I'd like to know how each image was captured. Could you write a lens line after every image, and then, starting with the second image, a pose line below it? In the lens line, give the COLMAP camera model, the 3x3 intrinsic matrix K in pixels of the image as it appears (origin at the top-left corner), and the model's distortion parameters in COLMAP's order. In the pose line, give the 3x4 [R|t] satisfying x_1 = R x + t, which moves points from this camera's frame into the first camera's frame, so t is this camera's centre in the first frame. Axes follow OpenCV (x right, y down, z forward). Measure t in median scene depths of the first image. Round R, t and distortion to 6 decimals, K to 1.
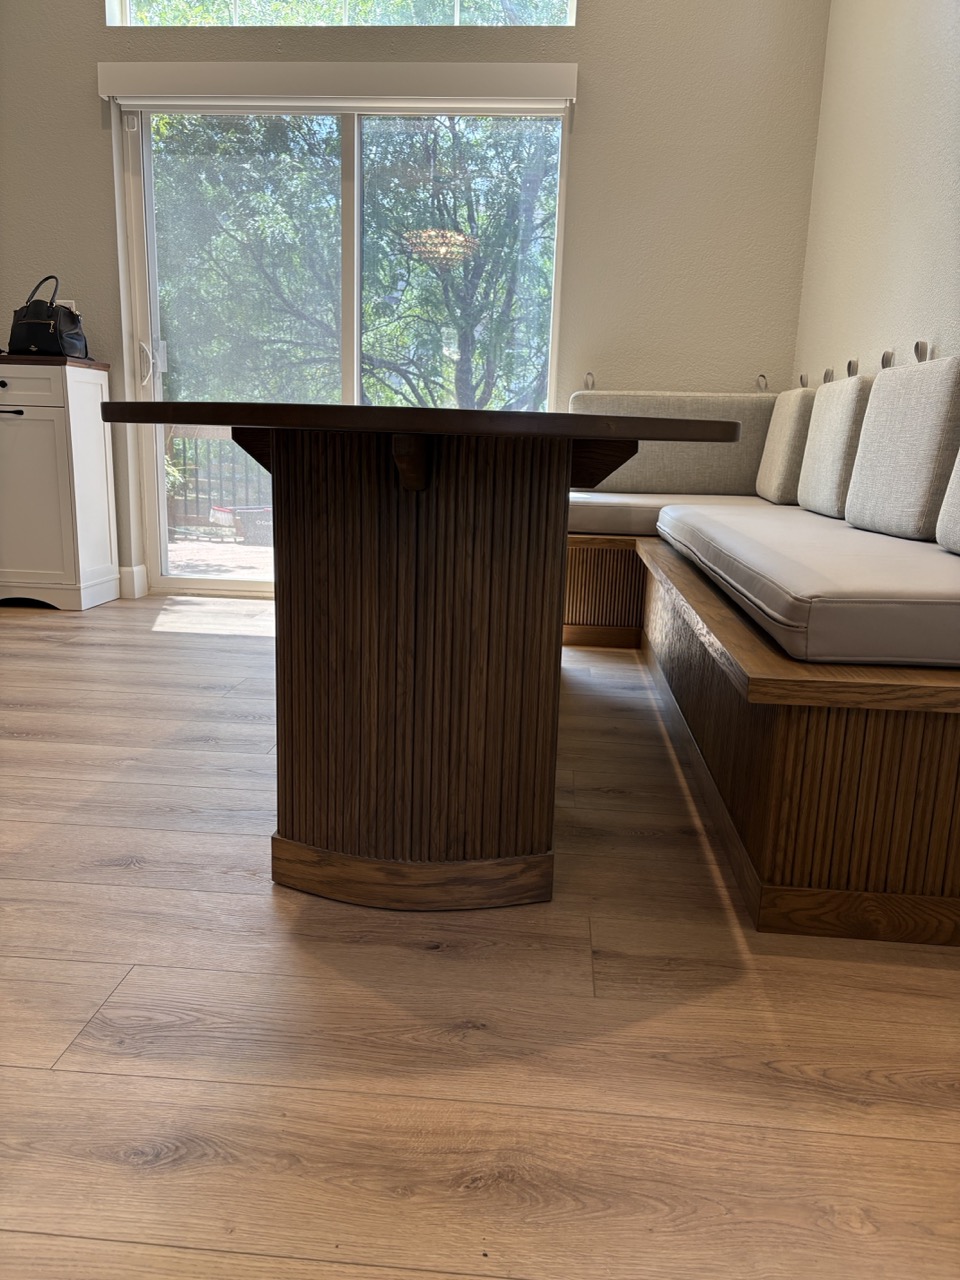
lens RADIAL K [[966.8, 0, 476.4], [0, 966.8, 643.2], [0, 0, 1]] dist [0.032077, -0.025804]
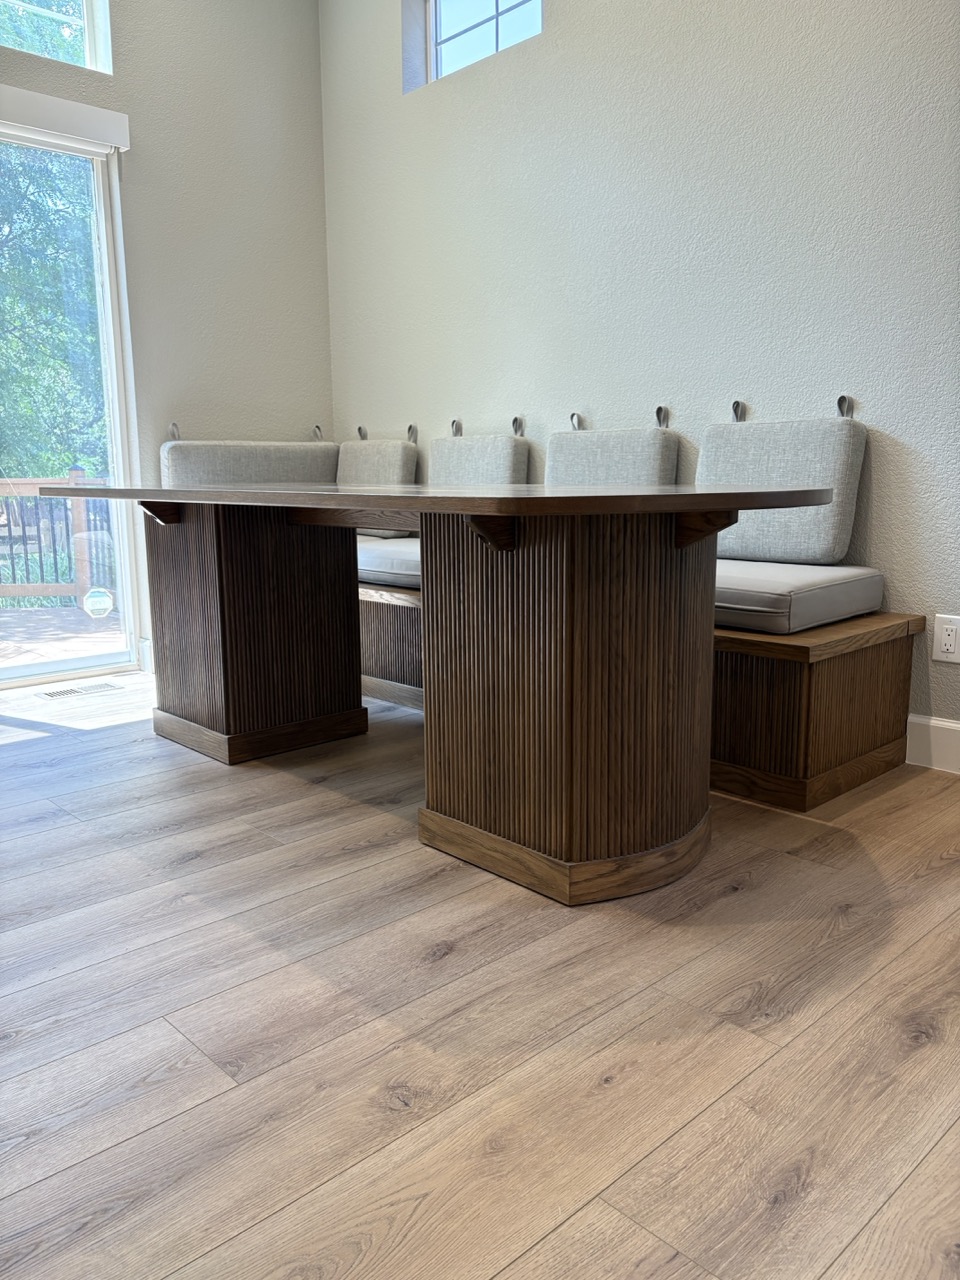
lens RADIAL K [[965.2, 0, 471.7], [0, 965.2, 638.7], [0, 0, 1]] dist [0.023961, -0.003281]
pose [[0.670883, -0.164528, 0.723082, -1.191714], [0.184181, 0.981492, 0.052441, -0.157668], [-0.718327, 0.097996, 0.688769, 0.317609]]
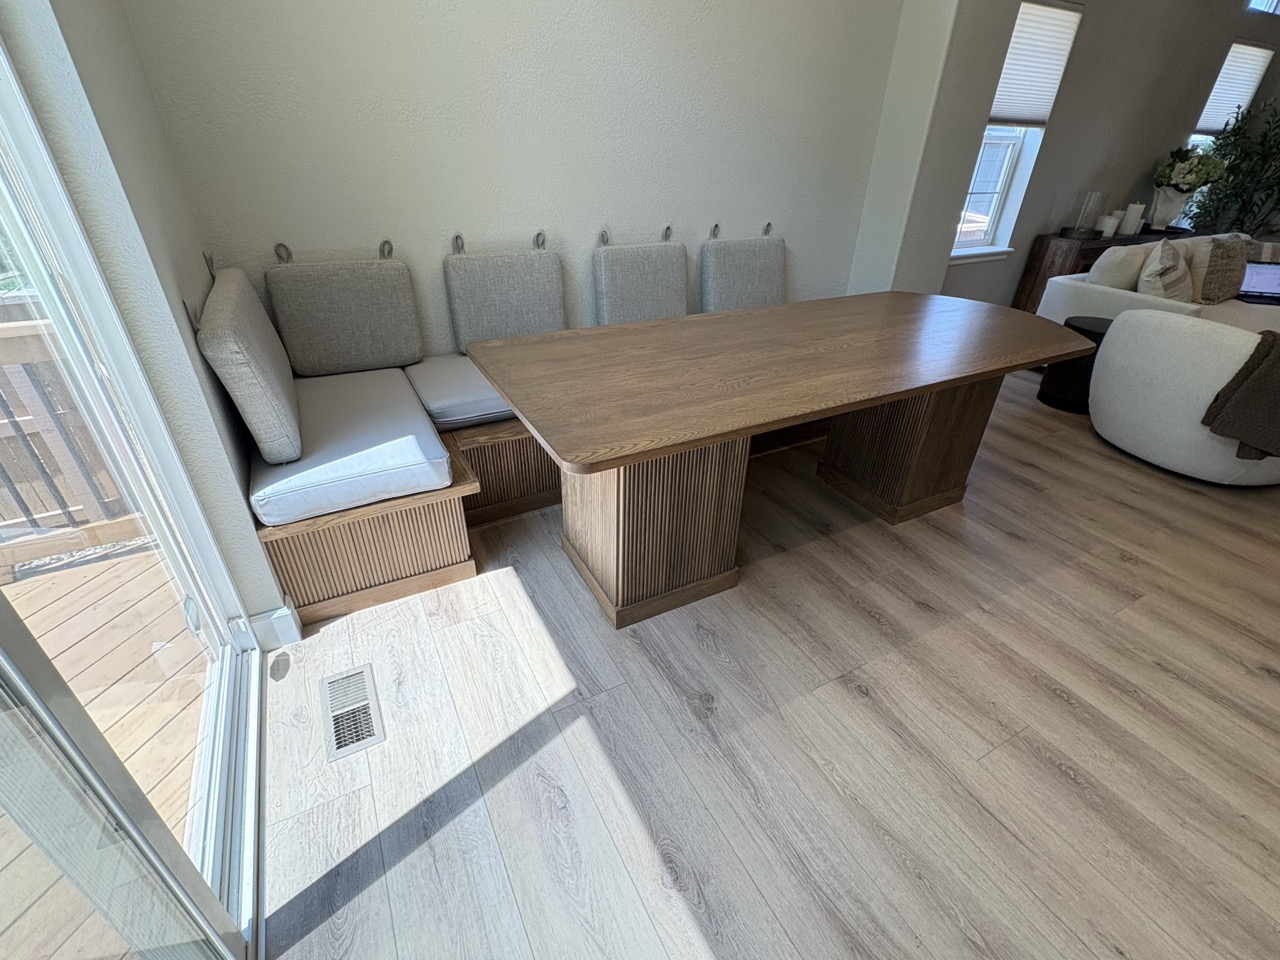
lens RADIAL K [[581.2, 0, 640.0], [0, 581.2, 480.0], [0, 0, 1]] dist [-0.000682, 0.000057]
pose [[-0.550222, -0.464415, 0.693956, -0.926902], [0.129889, 0.773349, 0.620532, -1.041936], [-0.824854, 0.431568, -0.365191, 2.622712]]
